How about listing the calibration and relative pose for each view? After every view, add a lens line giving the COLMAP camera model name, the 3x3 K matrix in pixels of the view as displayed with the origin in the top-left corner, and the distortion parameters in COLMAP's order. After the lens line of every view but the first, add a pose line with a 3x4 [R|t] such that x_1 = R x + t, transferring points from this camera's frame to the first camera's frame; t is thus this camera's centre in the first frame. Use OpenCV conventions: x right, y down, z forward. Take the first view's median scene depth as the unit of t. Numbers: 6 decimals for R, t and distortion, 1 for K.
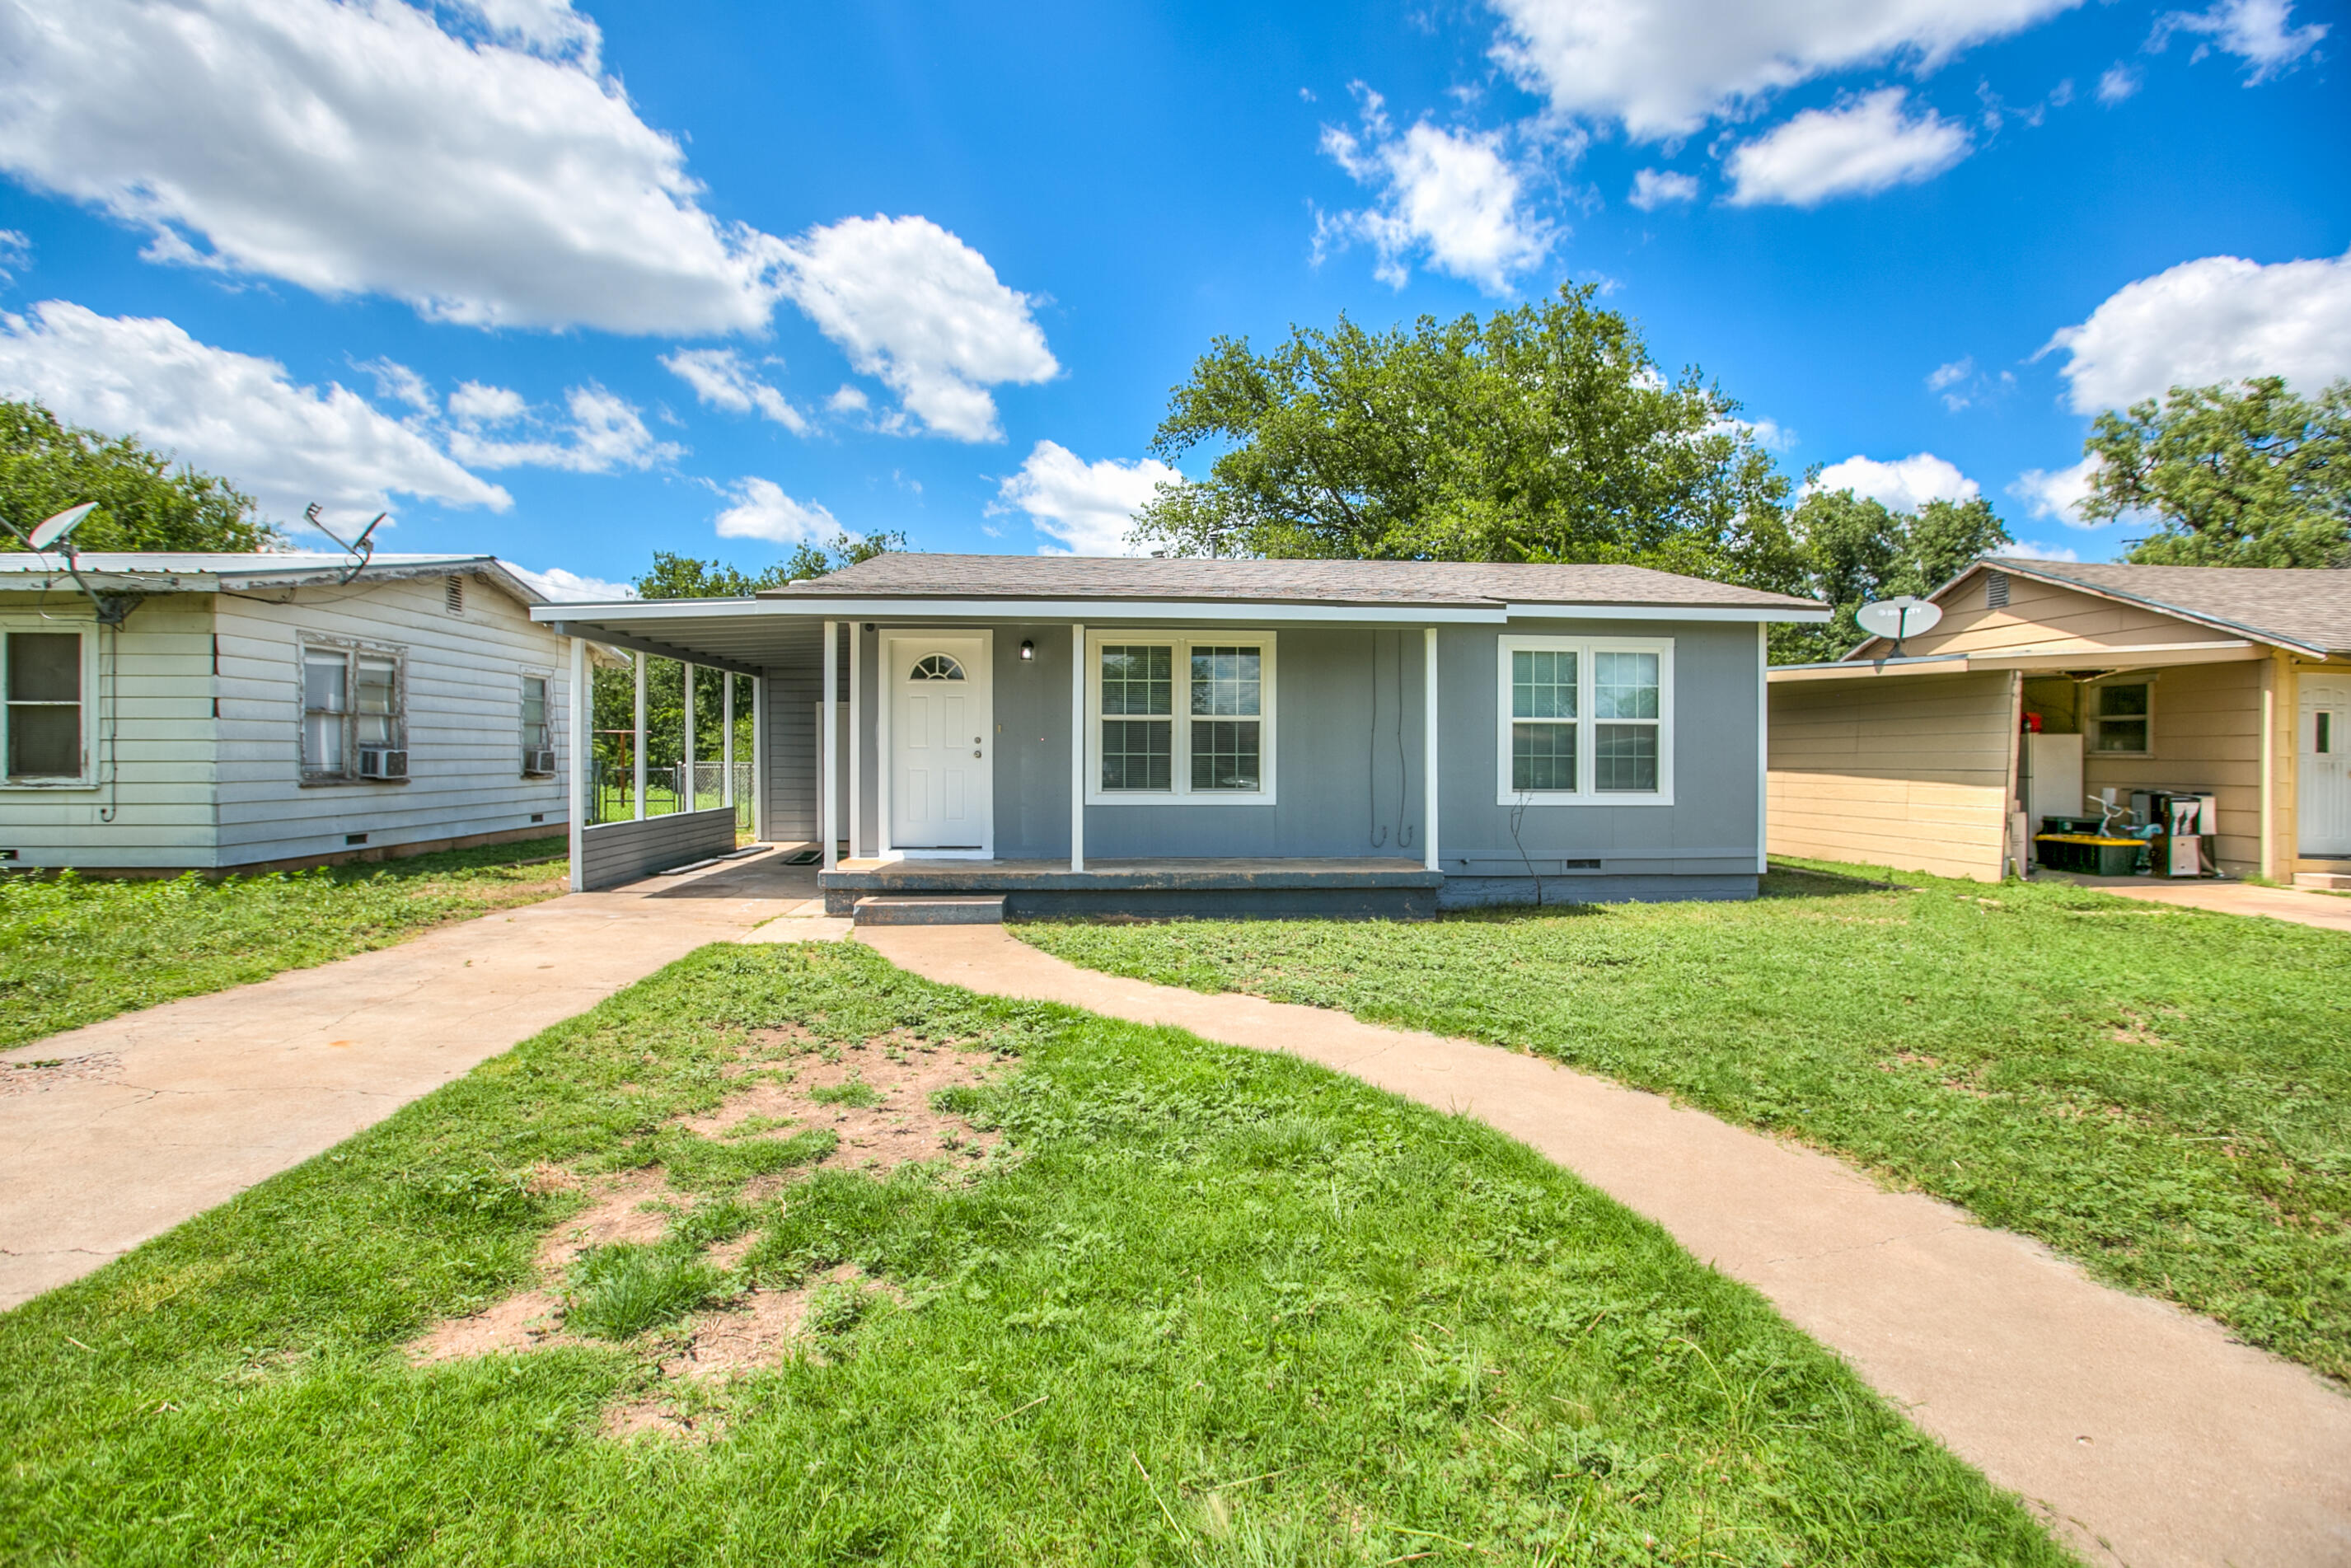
lens RADIAL K [[1106.3, 0, 1190.6], [0, 1106.3, 765.9], [0, 0, 1]] dist [-0.010531, 0.000041]
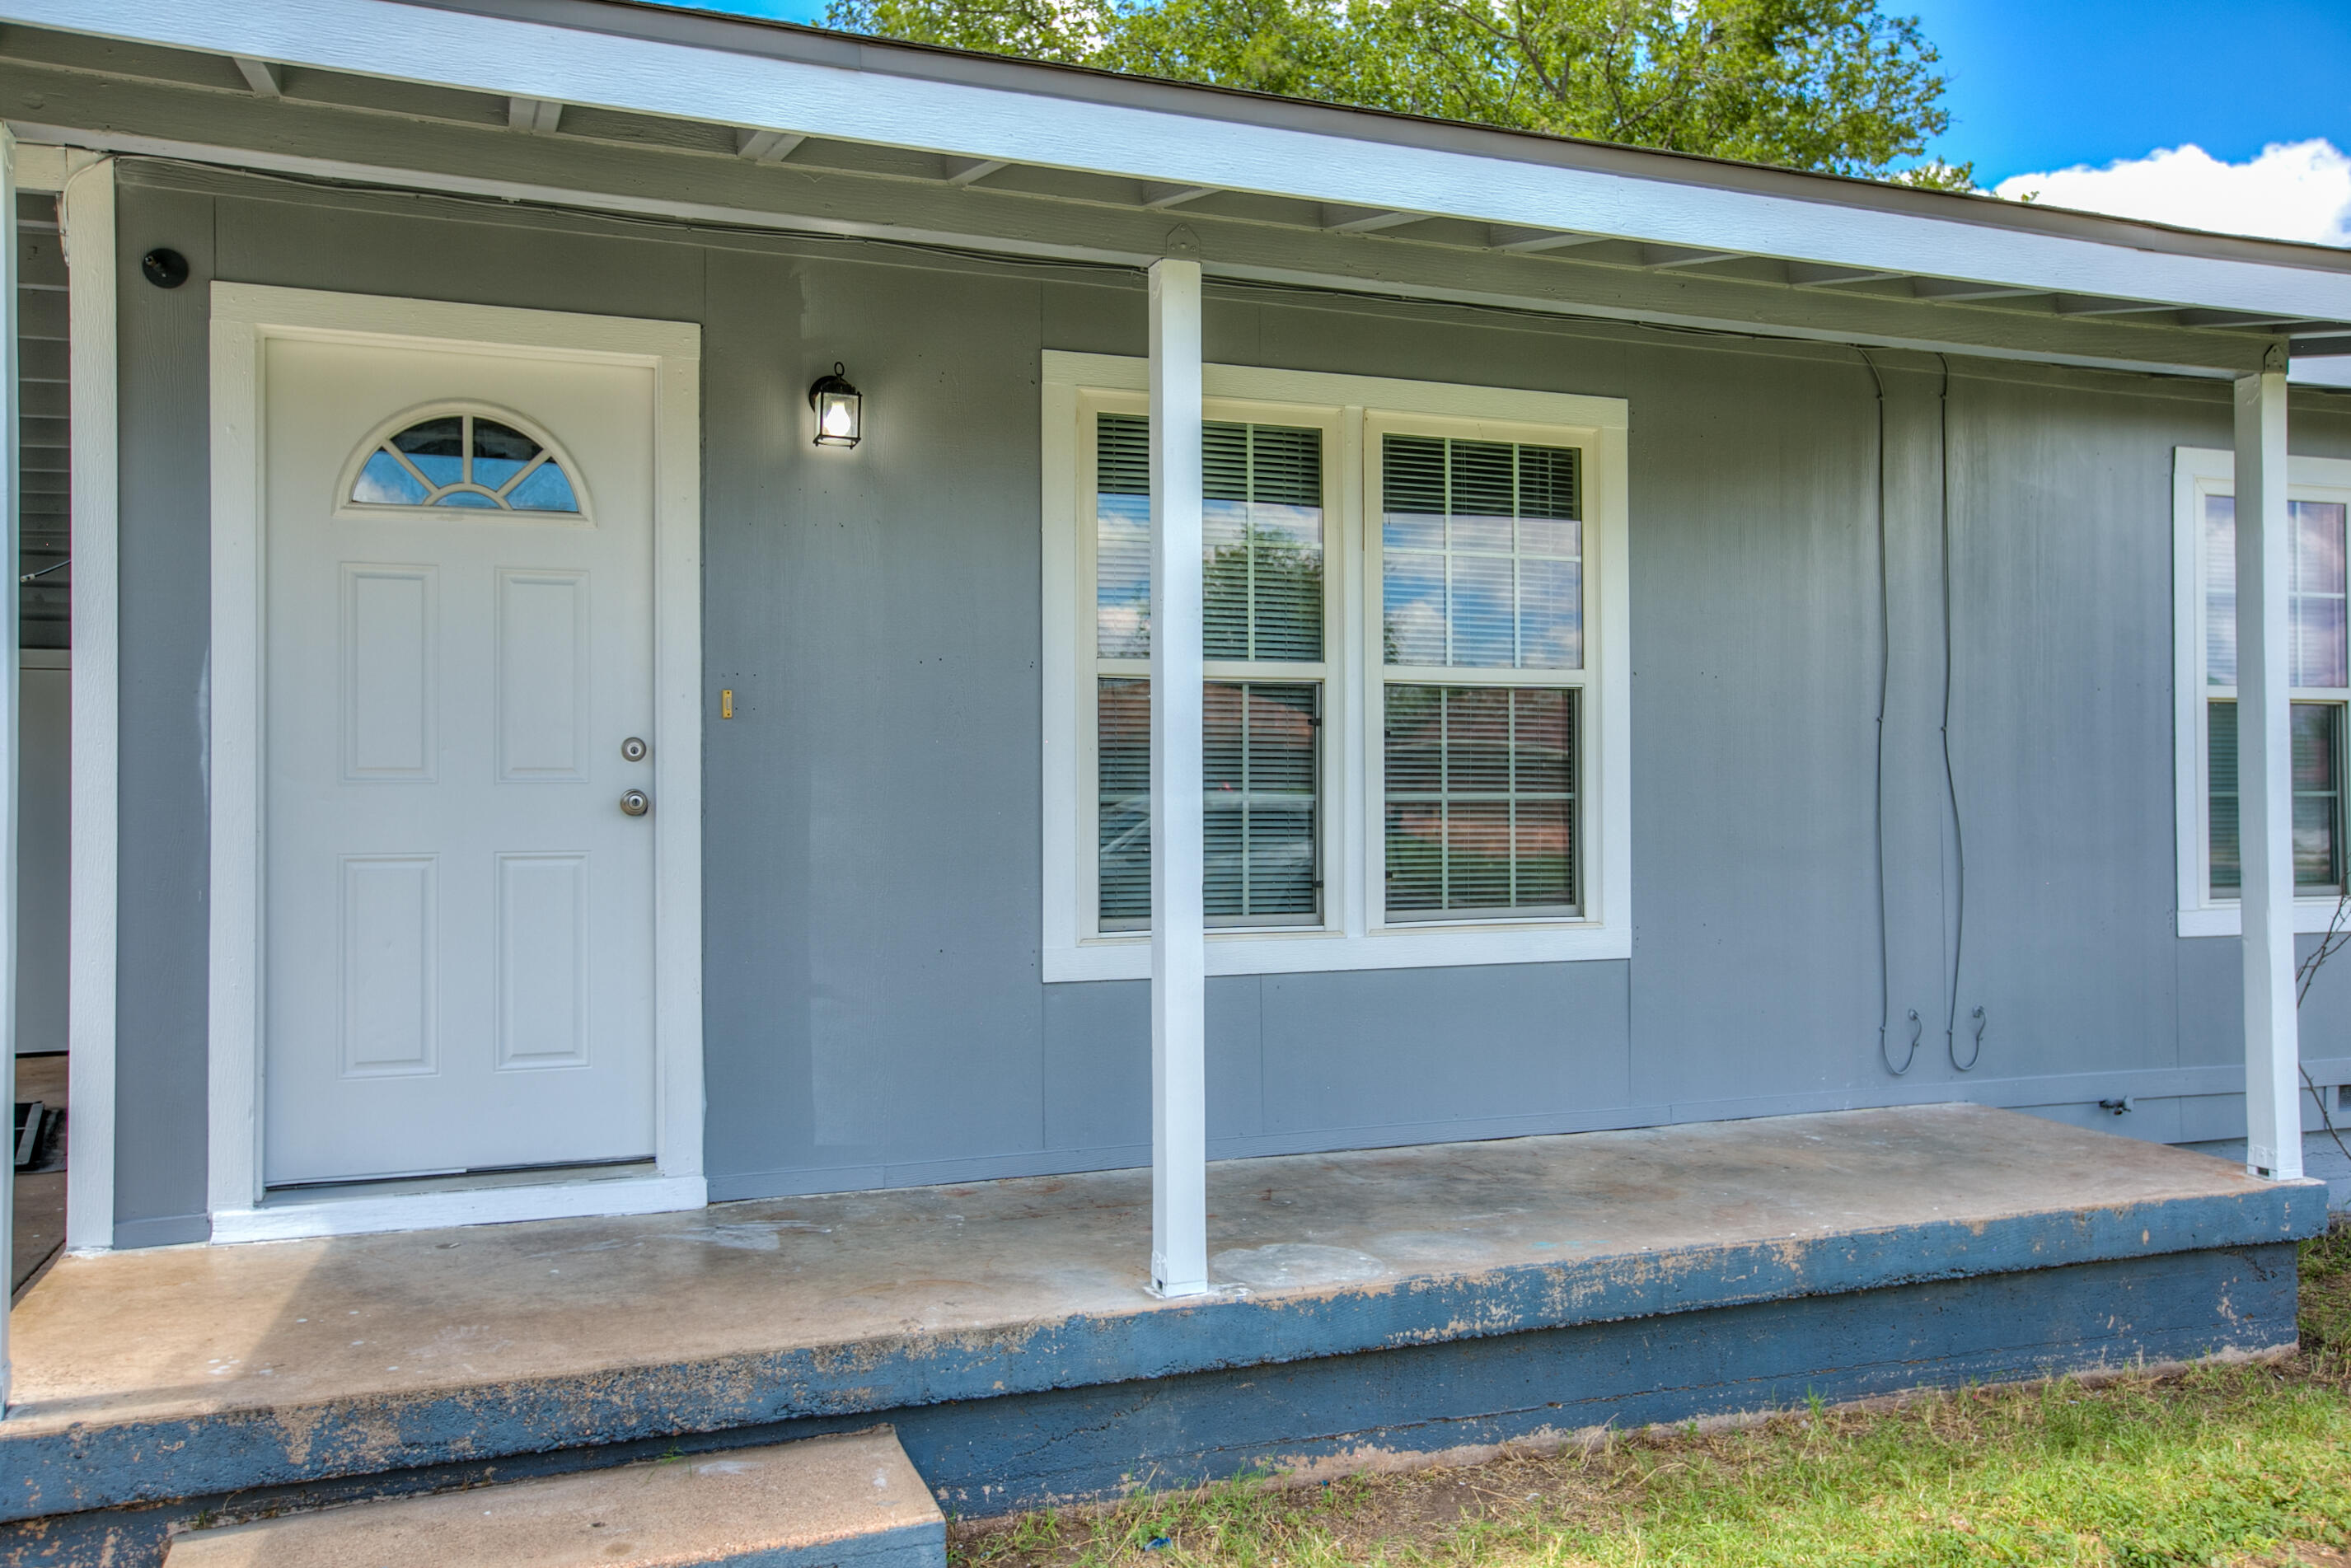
lens RADIAL K [[1799.6, 0, 1175.5], [0, 1799.6, 784.0], [0, 0, 1]] dist [0.002765, 0.075707]
pose [[0.960938, -0.006359, 0.276691, -0.182763], [0.011939, 0.999758, -0.018485, -0.005494], [-0.276507, 0.021066, 0.960781, 0.543684]]
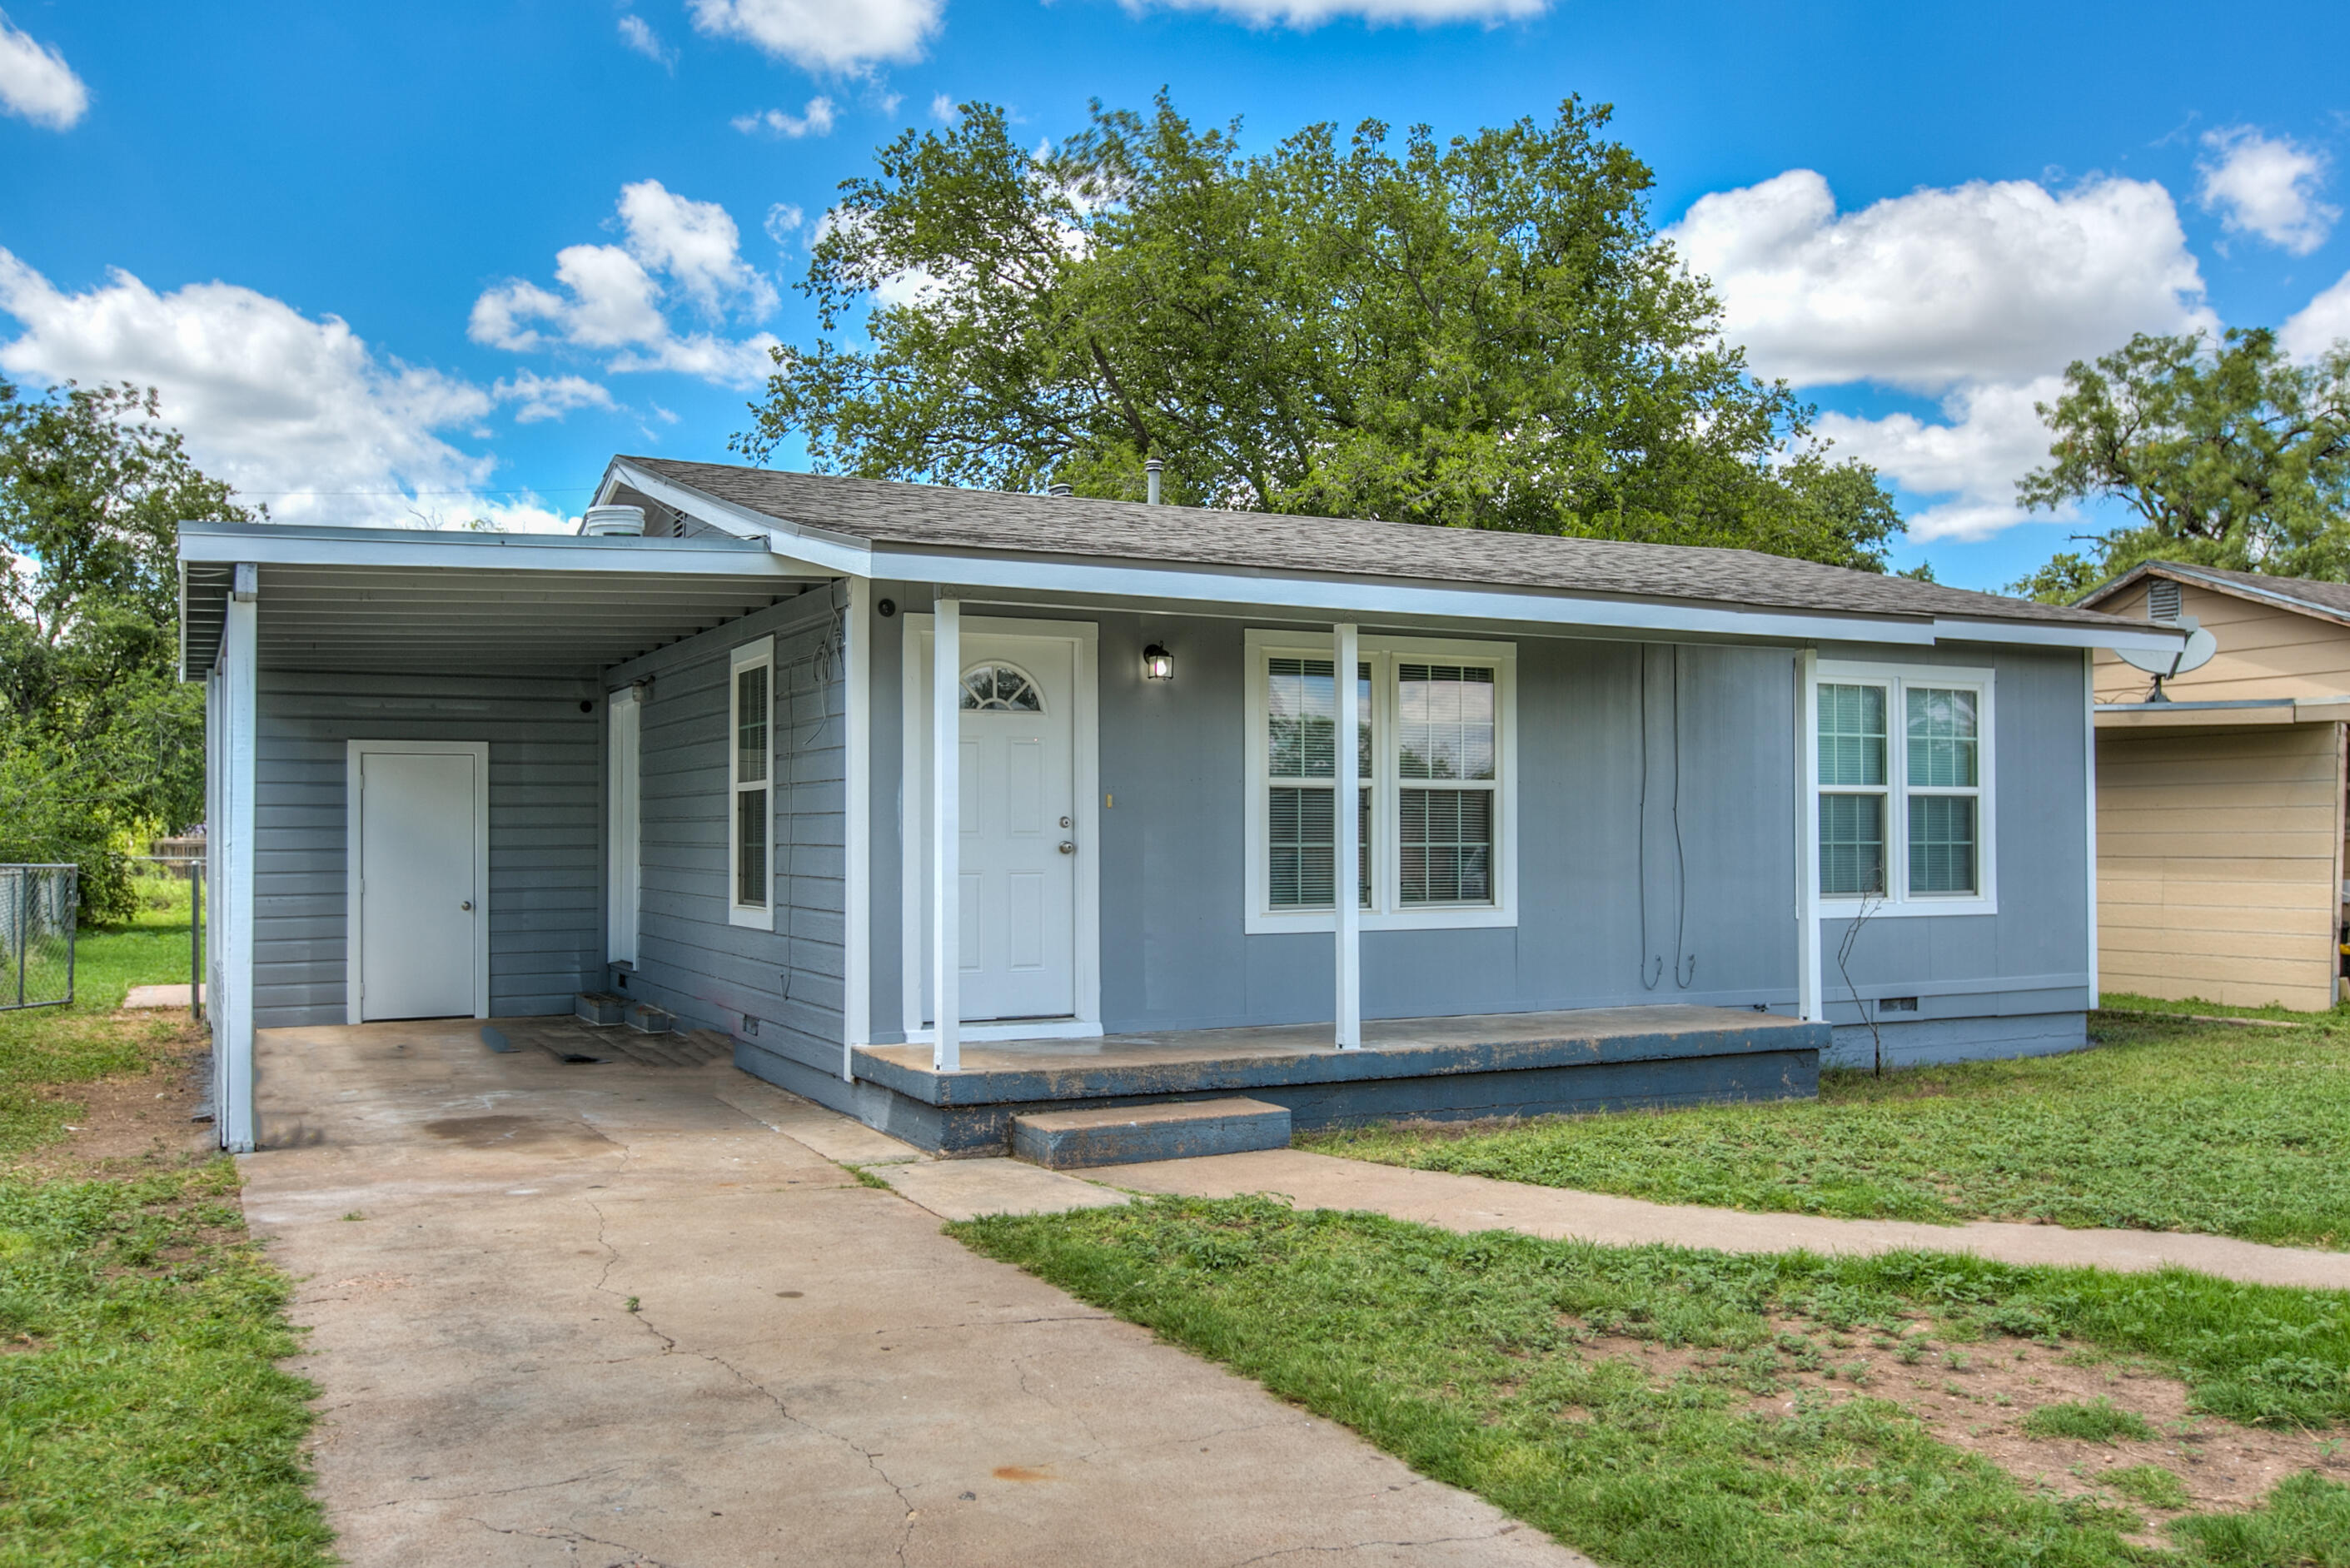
lens RADIAL K [[1905.7, 0, 1207.7], [0, 1905.7, 833.5], [0, 0, 1]] dist [0.061473, 0.001562]
pose [[0.920557, -0.006310, 0.390558, -0.485671], [0.012799, 0.999820, -0.014013, -0.003276], [-0.390400, 0.017898, 0.920471, 0.095635]]
